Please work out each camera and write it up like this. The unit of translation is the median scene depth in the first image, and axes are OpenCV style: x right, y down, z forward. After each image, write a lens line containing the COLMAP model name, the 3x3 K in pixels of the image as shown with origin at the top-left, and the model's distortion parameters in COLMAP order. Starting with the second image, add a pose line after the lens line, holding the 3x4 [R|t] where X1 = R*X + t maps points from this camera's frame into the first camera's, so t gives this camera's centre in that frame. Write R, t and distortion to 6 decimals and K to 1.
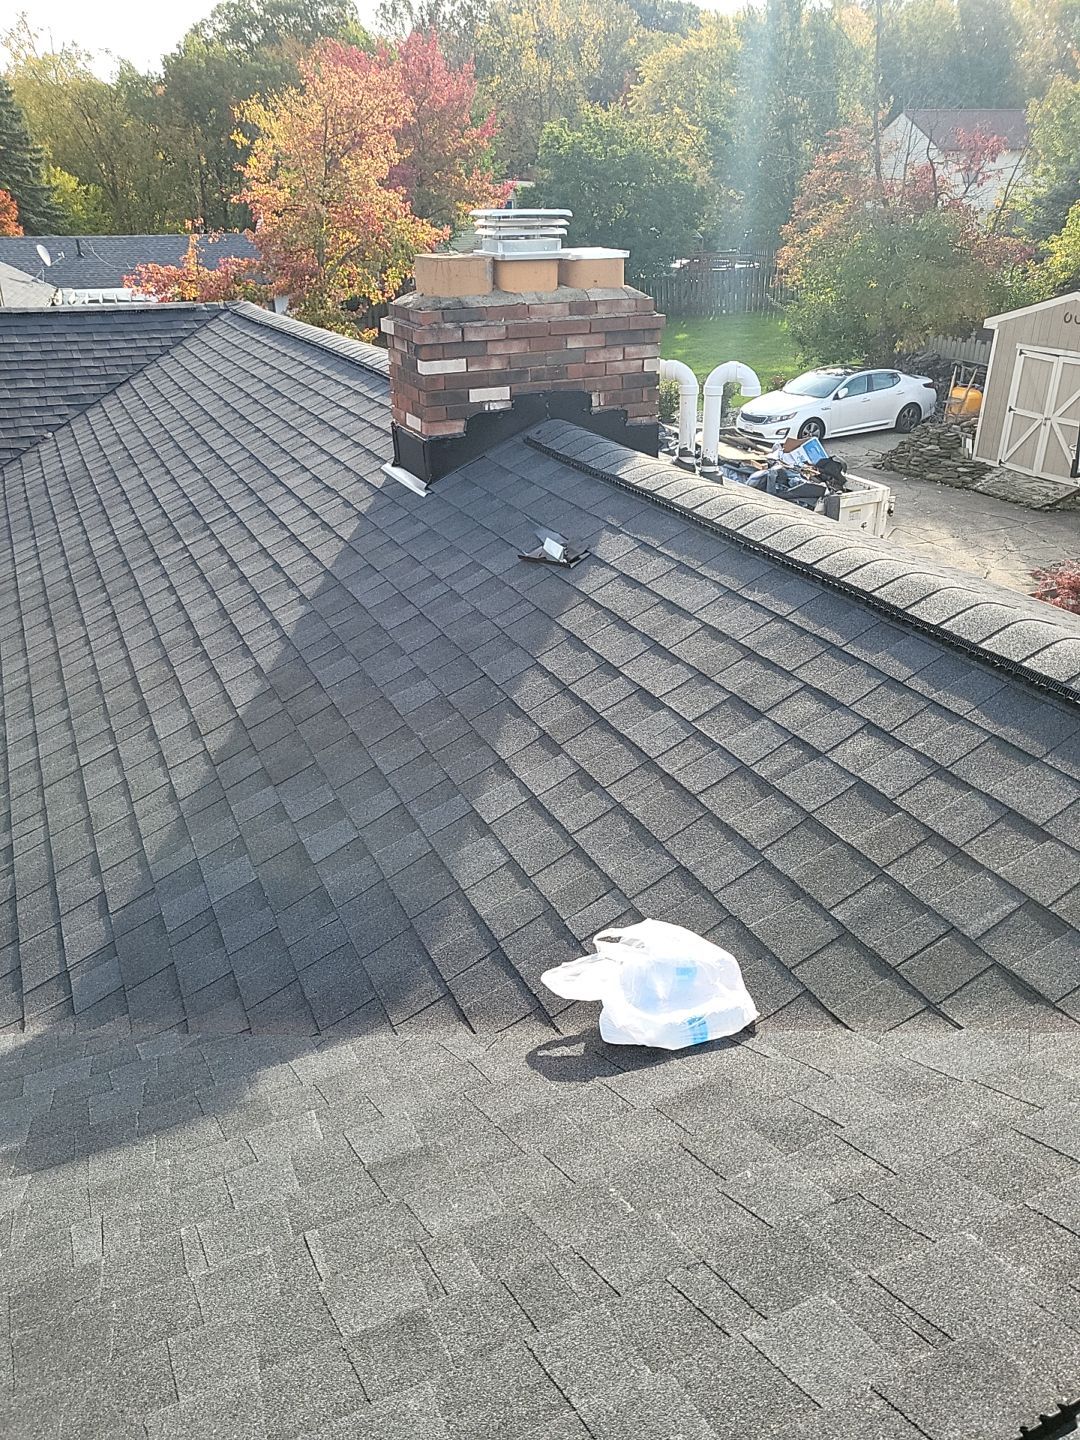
lens RADIAL K [[1114.9, 0, 540.0], [0, 1114.9, 720.0], [0, 0, 1]] dist [-0.017088, 0.055936]
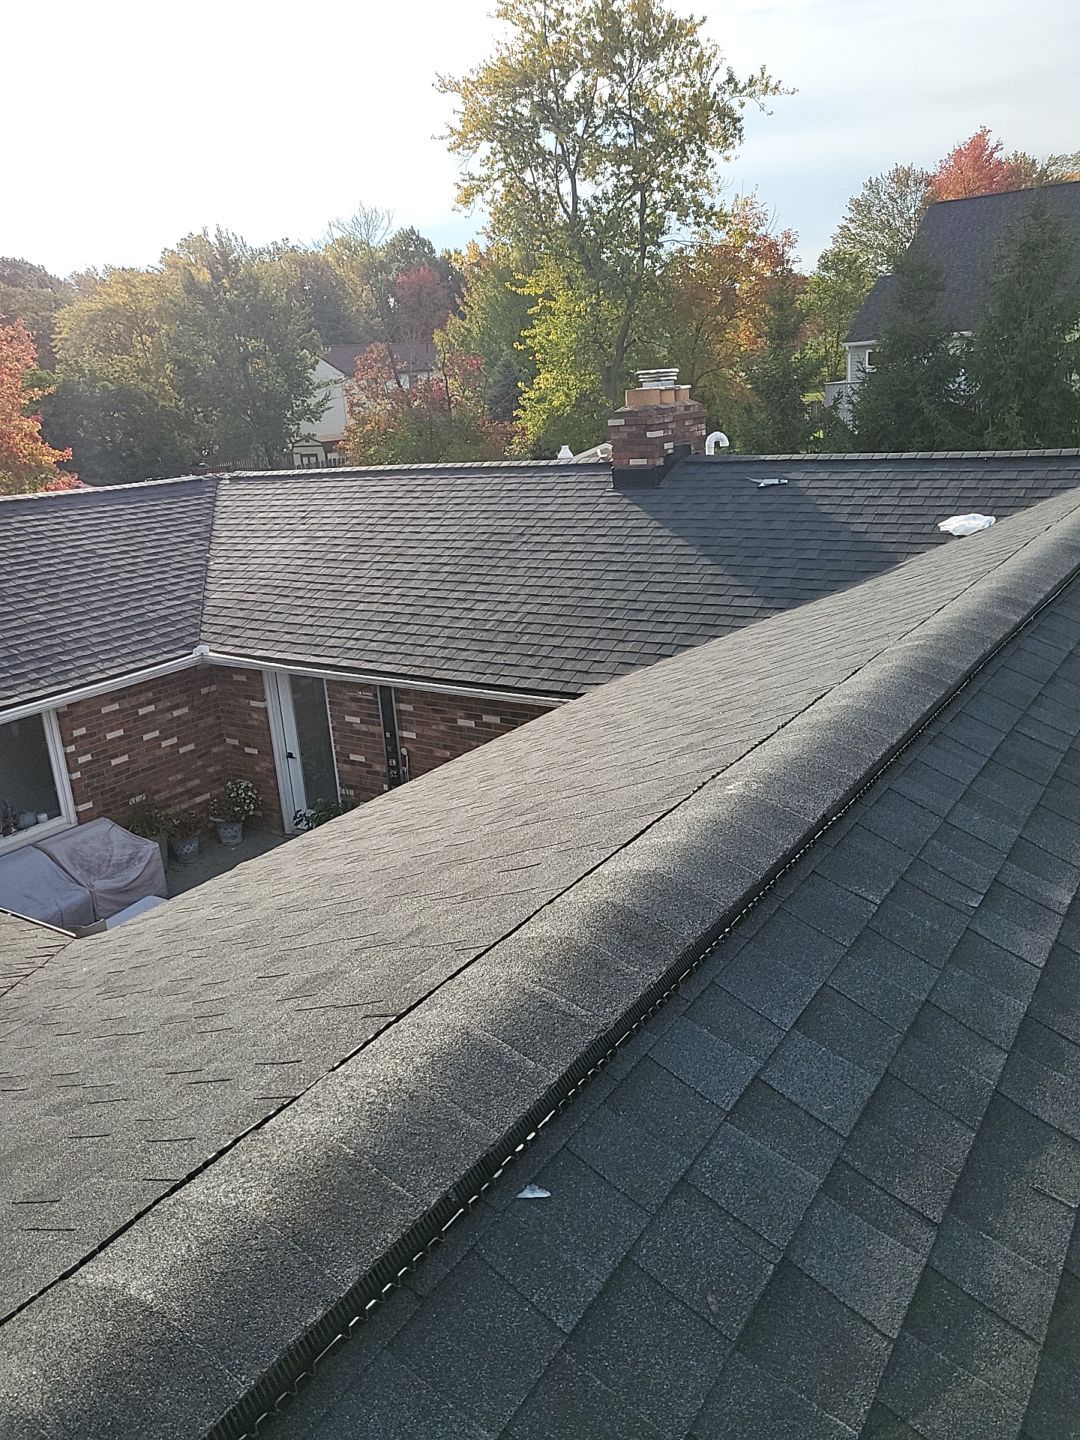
lens RADIAL K [[1105.4, 0, 540.0], [0, 1105.4, 720.0], [0, 0, 1]] dist [-0.041123, 0.129733]
pose [[0.850923, -0.197846, 0.486608, -1.442559], [0.281383, 0.953921, -0.104202, 0.385411], [-0.443570, 0.225591, 0.867384, -0.668077]]
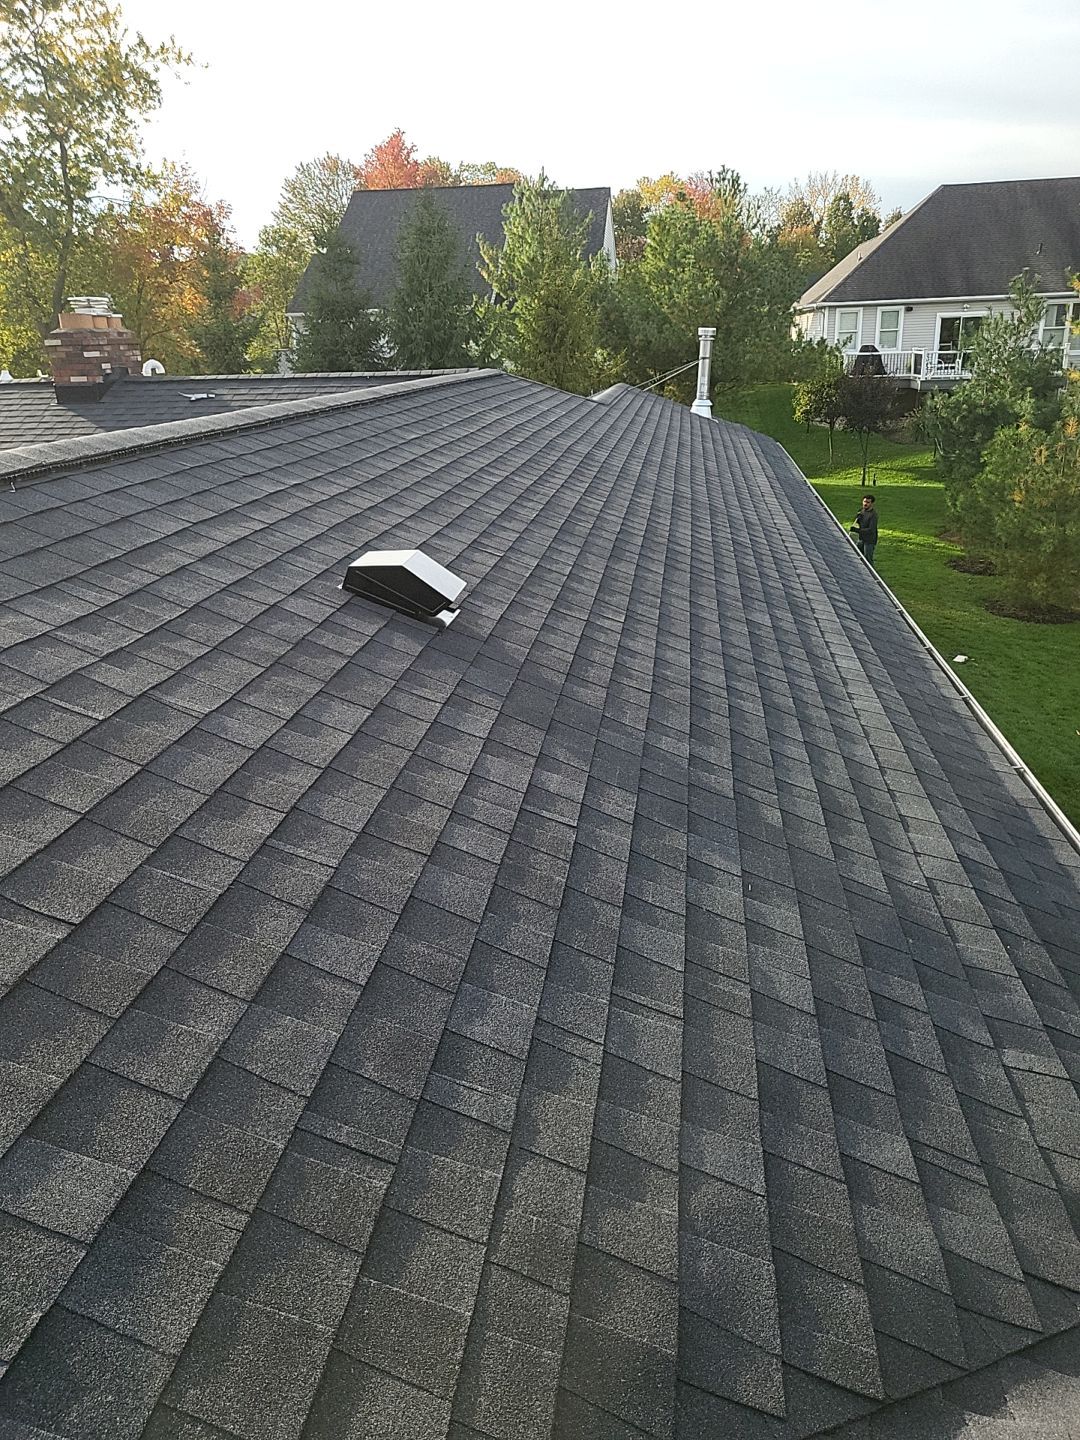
lens RADIAL K [[1114.9, 0, 540.0], [0, 1114.9, 720.0], [0, 0, 1]] dist [-0.017088, 0.055936]
pose [[0.536500, -0.278962, 0.796460, -1.745731], [0.392227, 0.918079, 0.057353, 0.679755], [-0.747212, 0.281623, 0.601966, -1.017386]]
